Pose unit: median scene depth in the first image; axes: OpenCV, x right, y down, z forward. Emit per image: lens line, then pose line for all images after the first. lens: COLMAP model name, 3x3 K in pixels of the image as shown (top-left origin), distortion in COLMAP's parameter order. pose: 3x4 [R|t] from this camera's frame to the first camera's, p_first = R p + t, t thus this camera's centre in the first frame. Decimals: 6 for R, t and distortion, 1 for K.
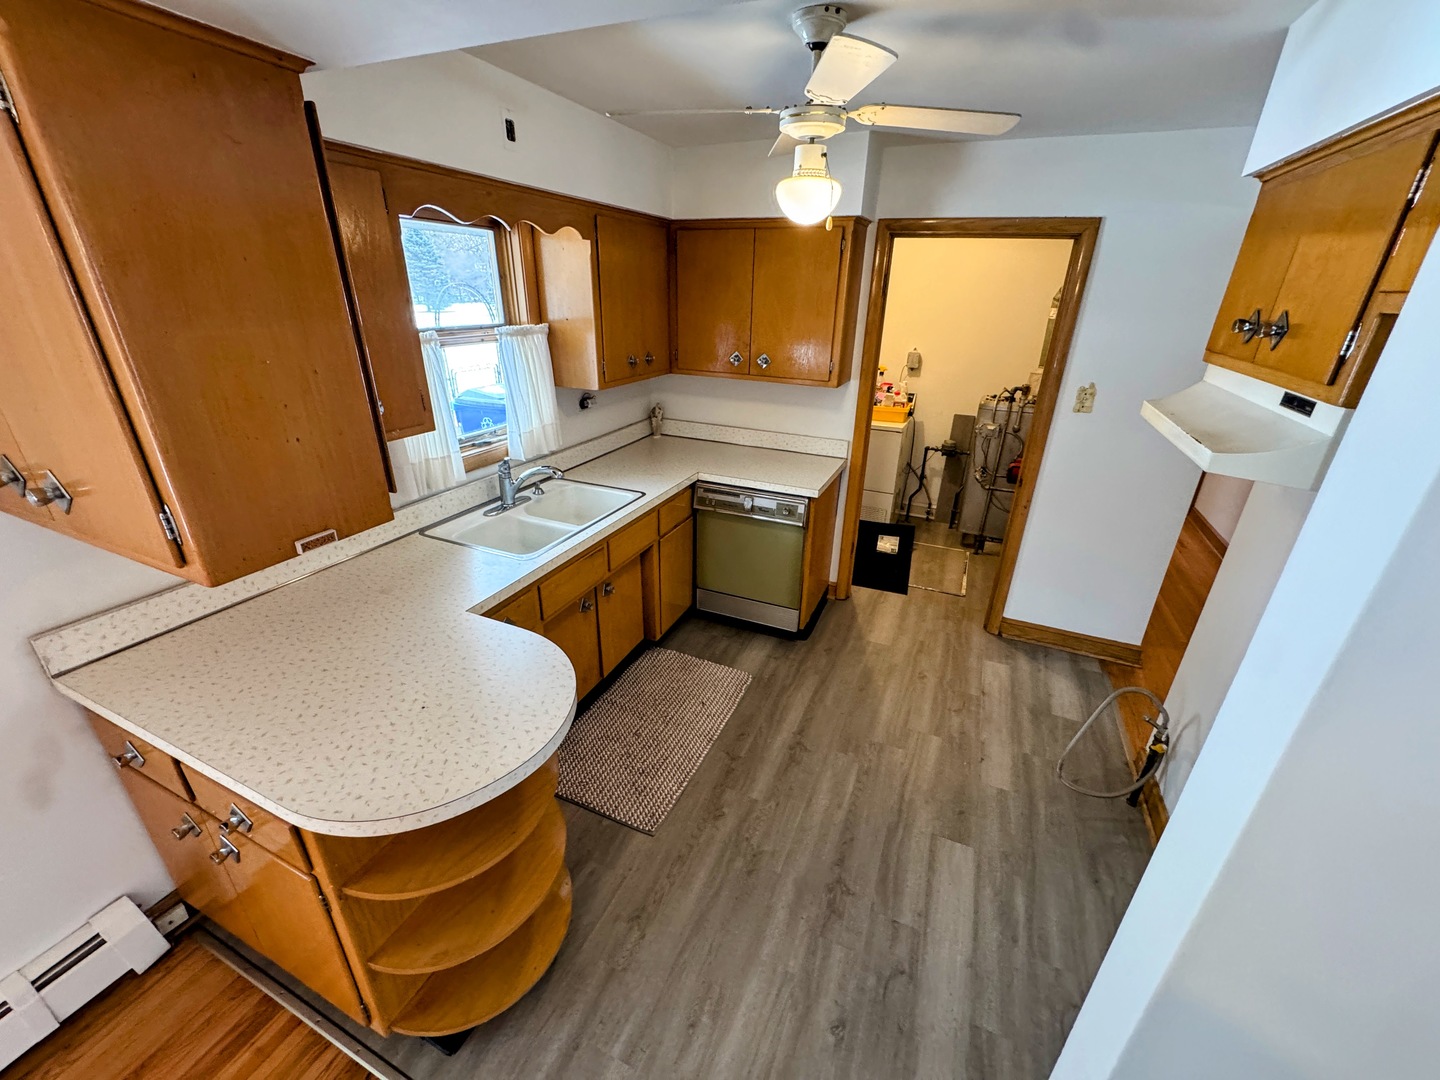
lens RADIAL K [[573.8, 0, 722.4], [0, 573.8, 539.7], [0, 0, 1]] dist [-0.001958, 0.001172]
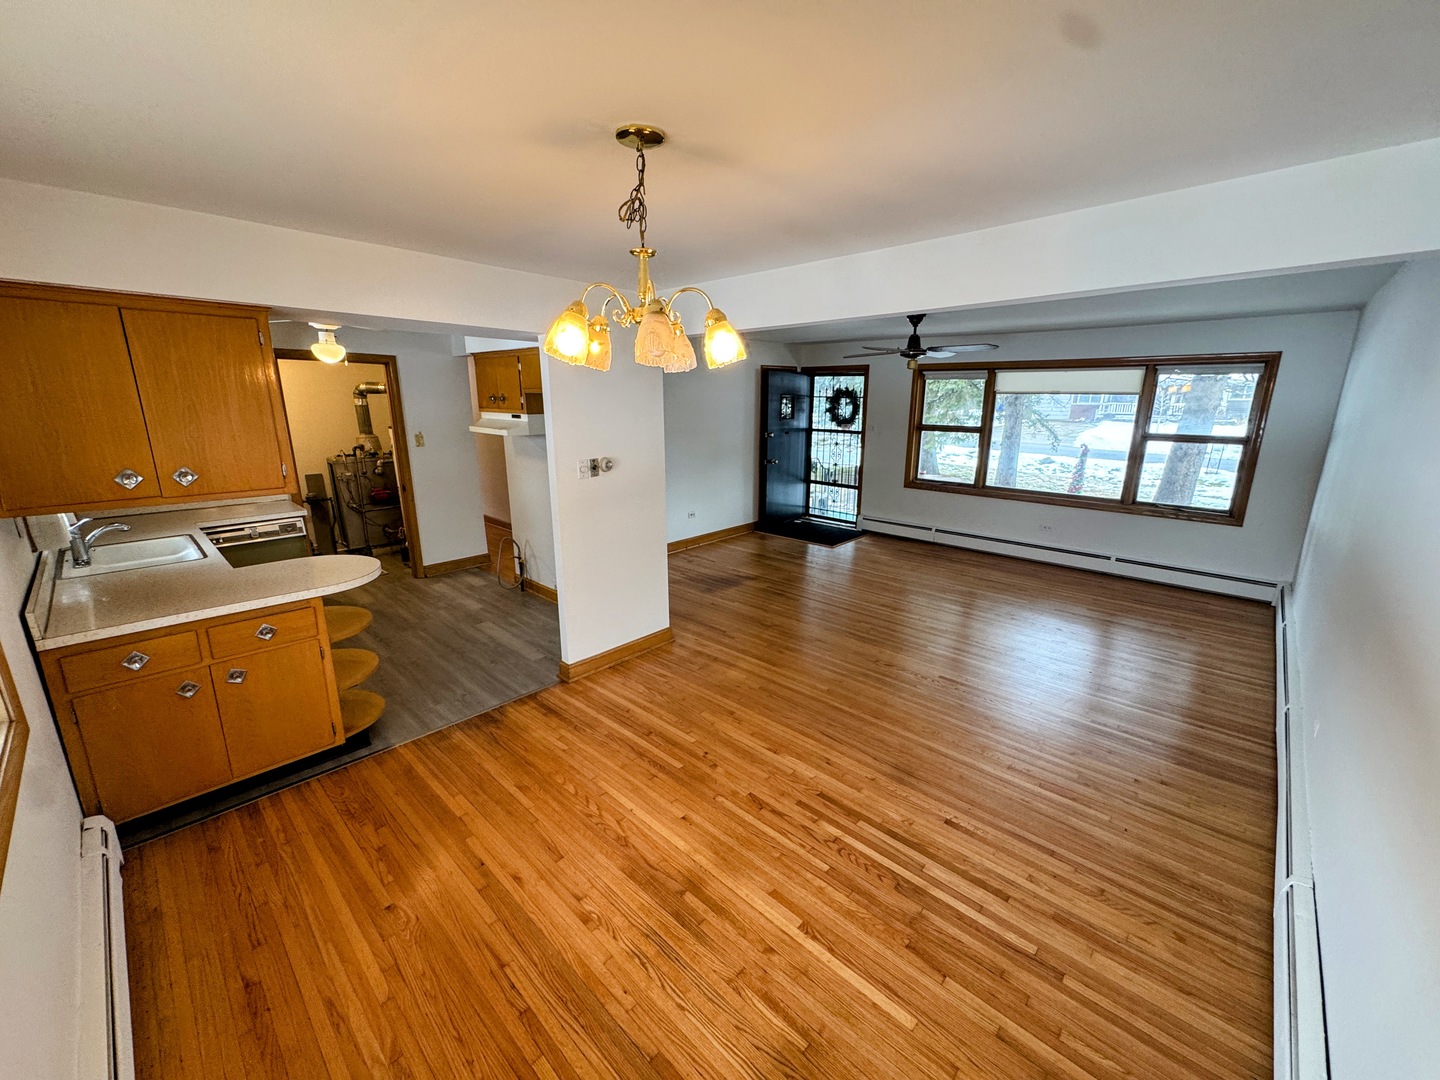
lens RADIAL K [[573.8, 0, 719.2], [0, 573.8, 539.4], [0, 0, 1]] dist [-0.001958, 0.001172]
pose [[0.335883, -0.248482, 0.908537, -1.052493], [0.383354, 0.917134, 0.109108, 0.292476], [-0.860362, 0.311644, 0.403306, -0.685747]]
